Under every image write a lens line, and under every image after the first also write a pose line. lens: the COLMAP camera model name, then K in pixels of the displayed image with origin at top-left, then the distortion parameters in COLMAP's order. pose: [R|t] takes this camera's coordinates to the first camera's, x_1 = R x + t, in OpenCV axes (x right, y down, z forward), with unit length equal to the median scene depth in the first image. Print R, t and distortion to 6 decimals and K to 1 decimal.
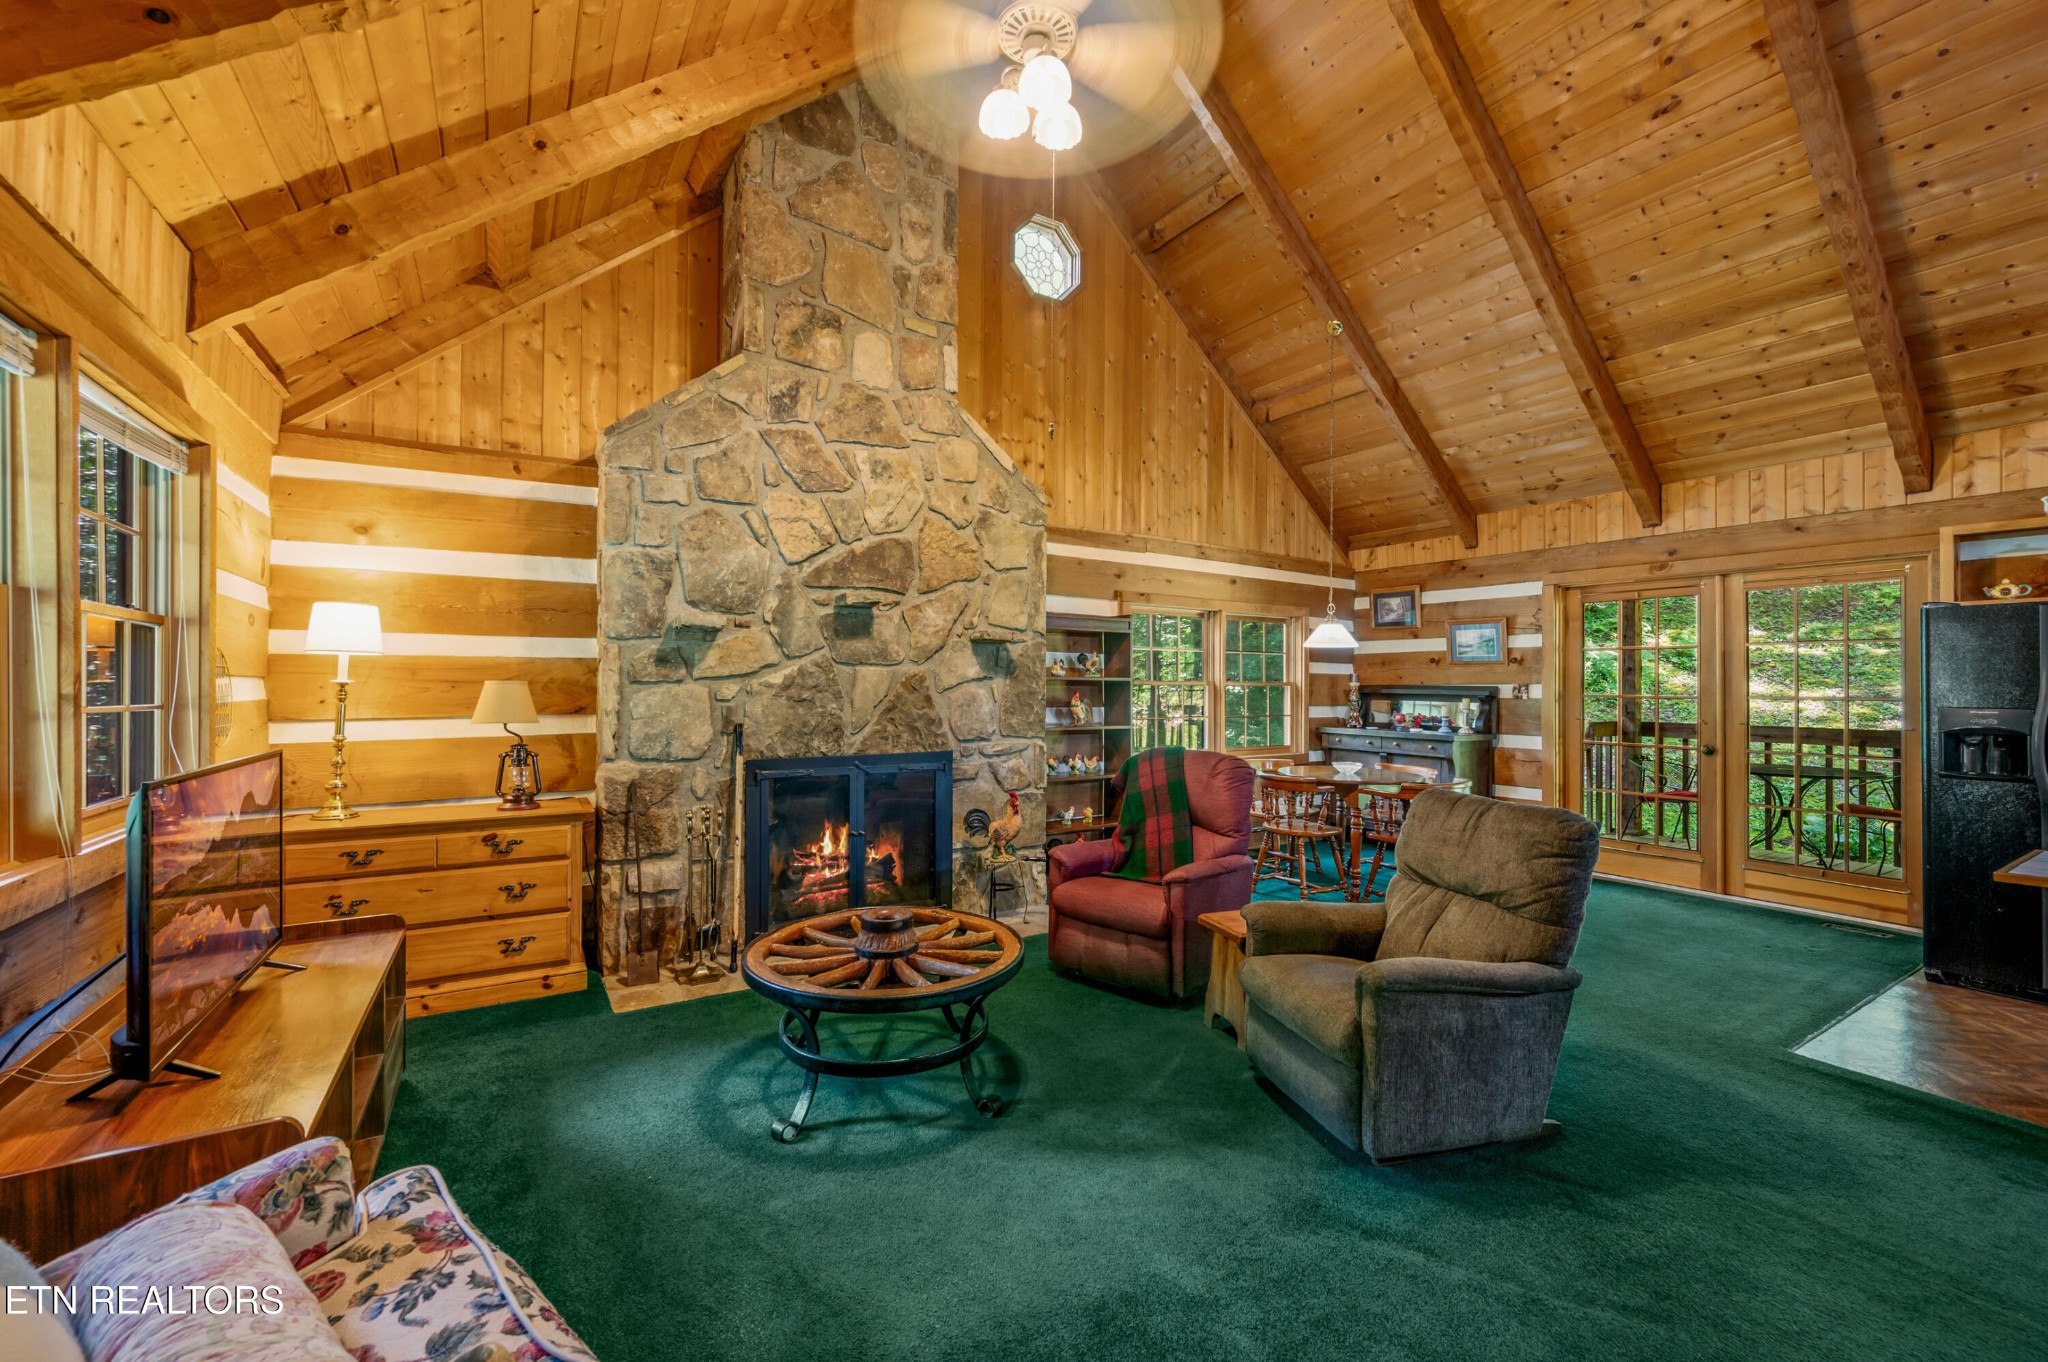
lens RADIAL K [[820.0, 0, 1018.7], [0, 820.0, 680.5], [0, 0, 1]] dist [0.001940, -0.000678]
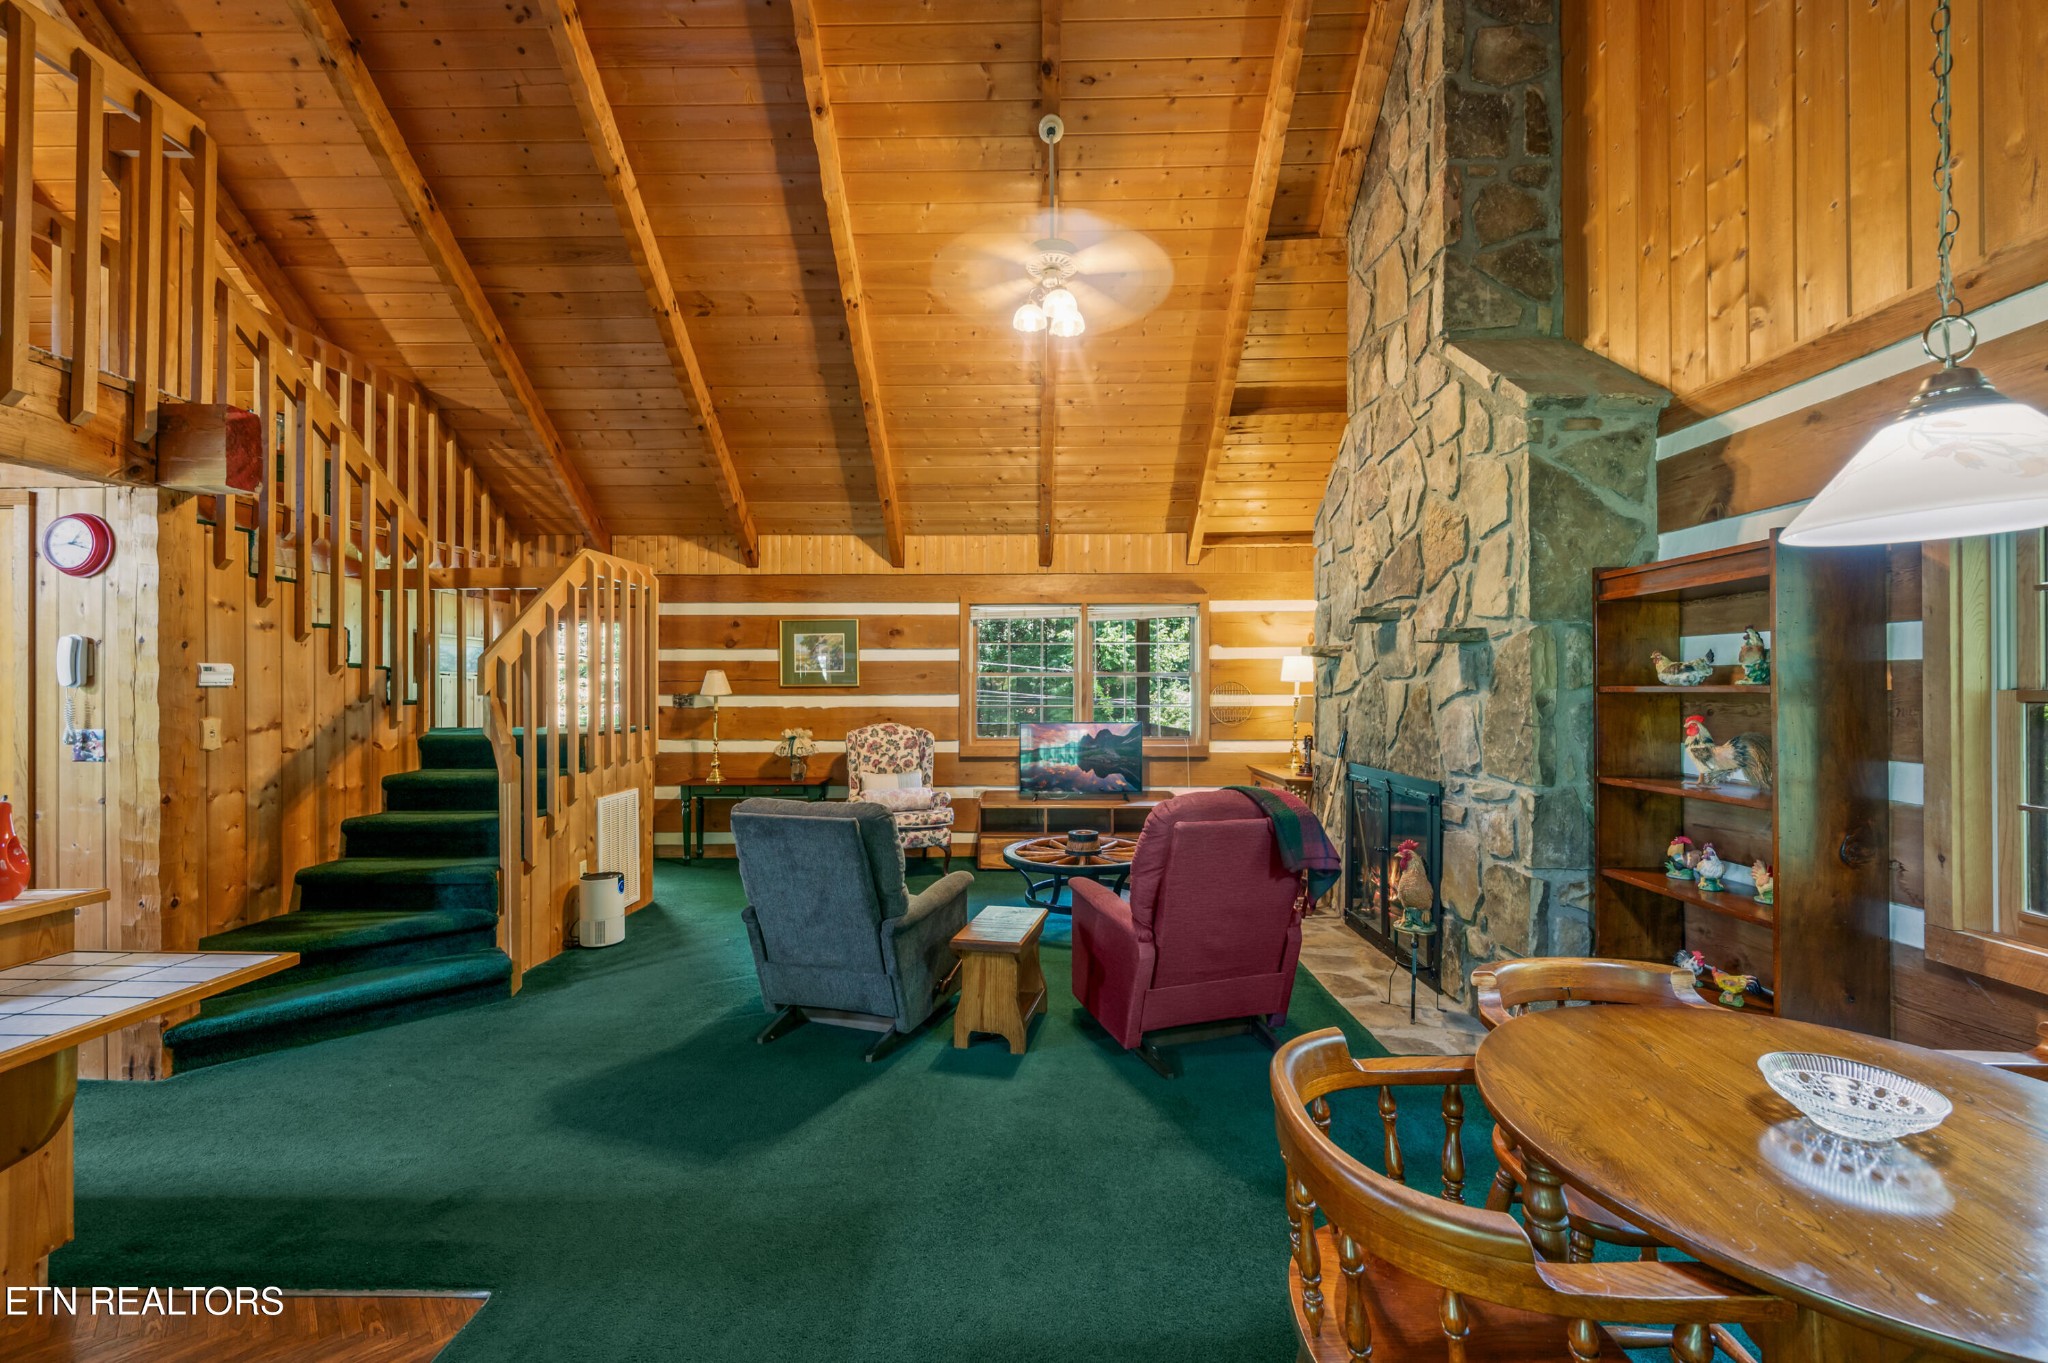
lens RADIAL K [[820.0, 0, 1030.3], [0, 820.0, 689.0], [0, 0, 1]] dist [0.001940, -0.000678]
pose [[-0.535966, -0.005853, -0.844219, 0.890024], [0.006117, 0.999923, -0.010816, 0.000631], [0.844217, -0.010961, -0.535889, 1.199785]]
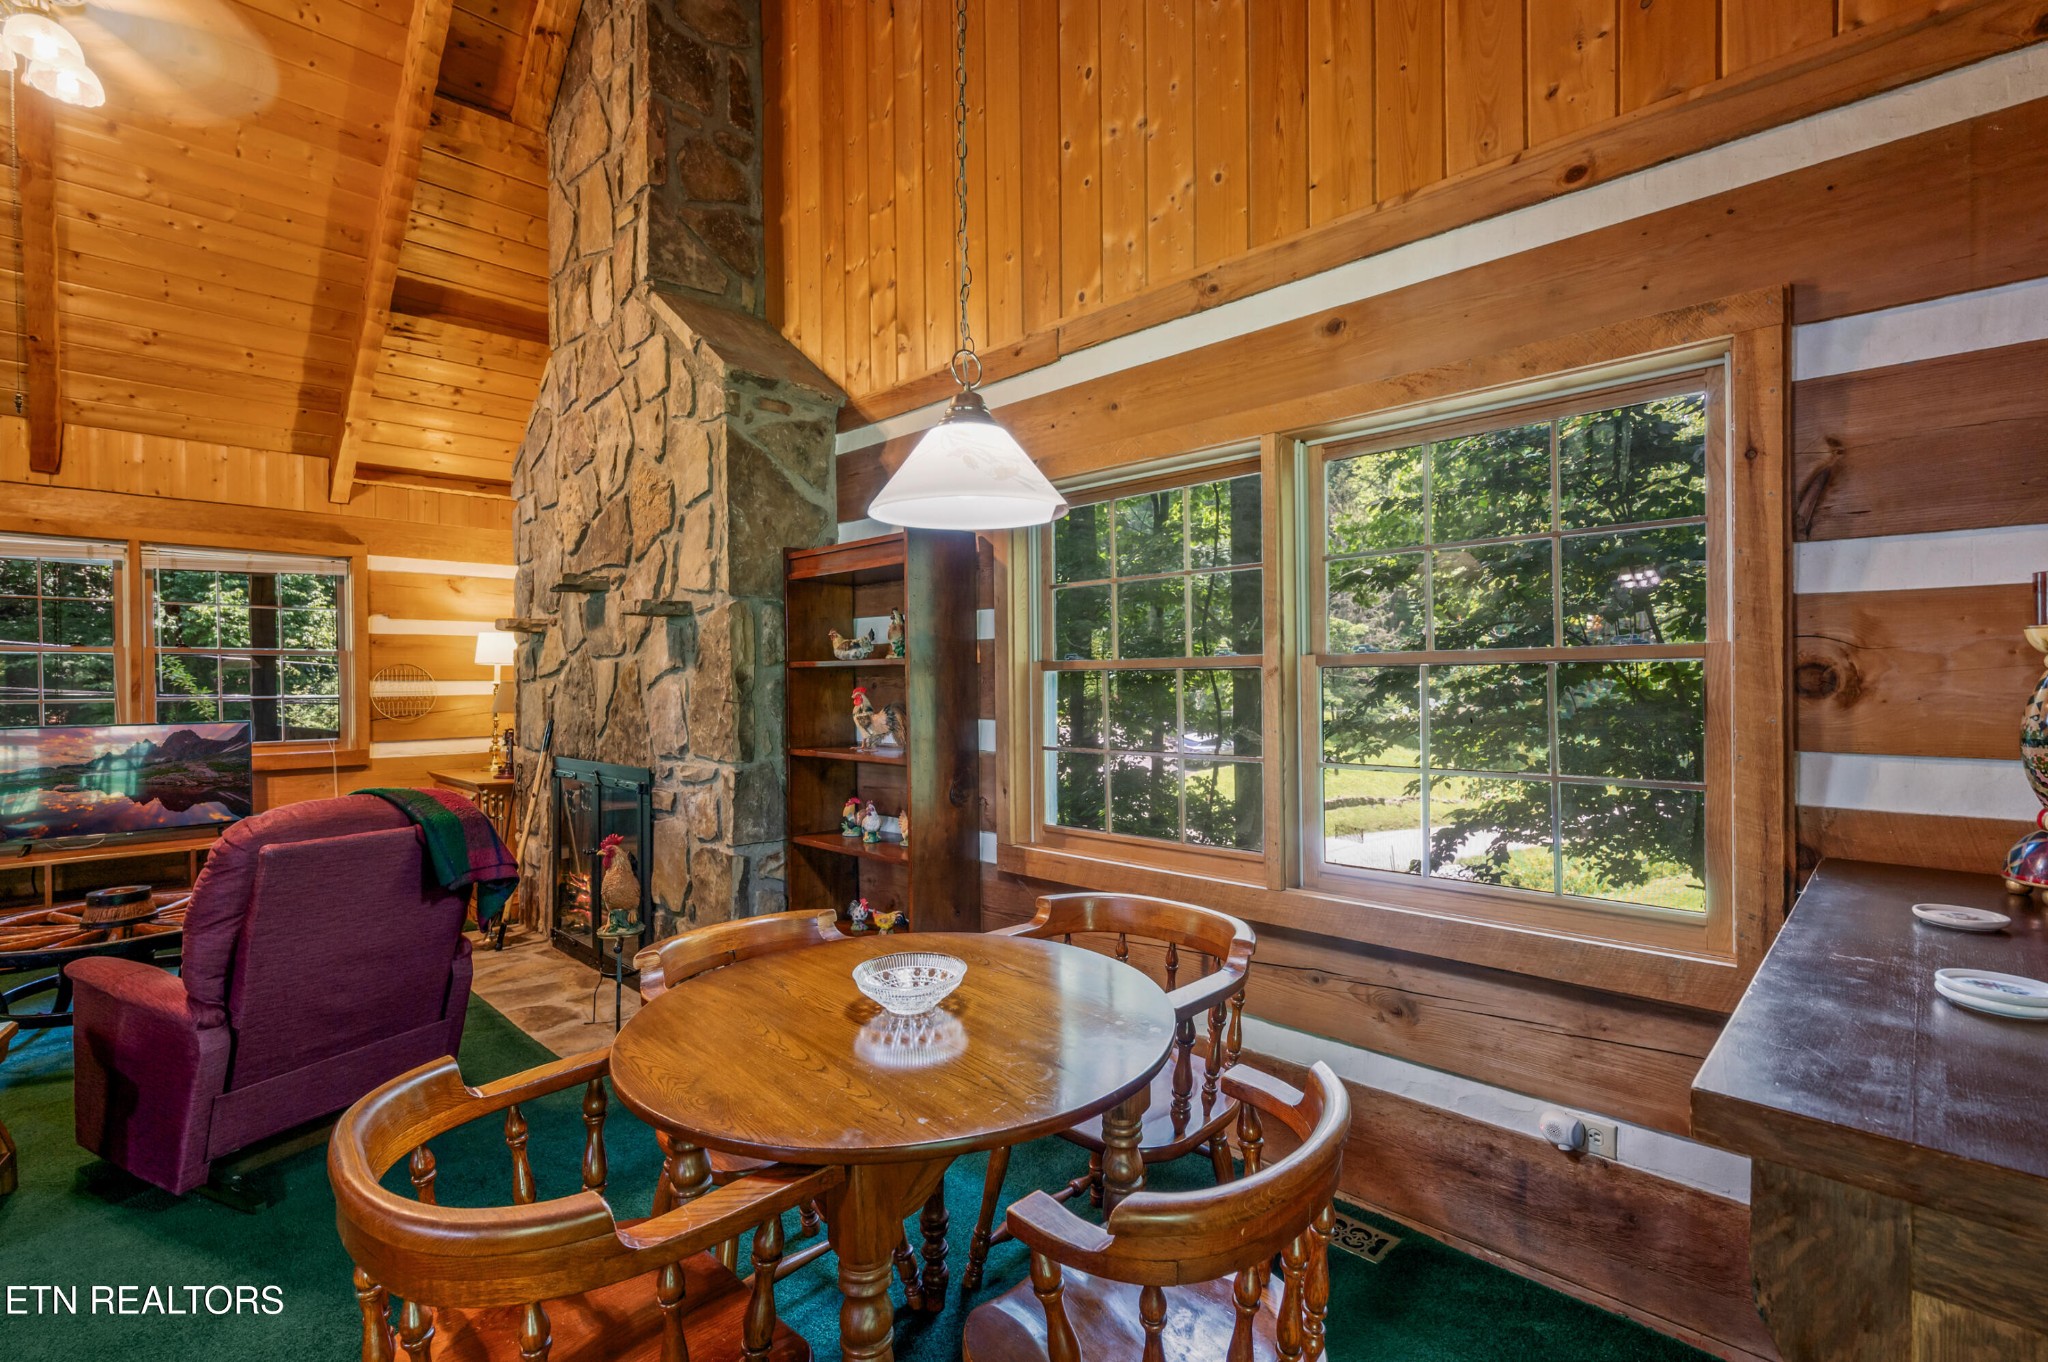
lens RADIAL K [[919.7, 0, 1023.9], [0, 919.7, 691.0], [0, 0, 1]] dist [0.001038, -0.000047]
pose [[0.240389, 0.003447, -0.970670, 0.880410], [0.017166, 0.999822, 0.007802, 0.016667], [0.970525, -0.018538, 0.240287, 1.239829]]
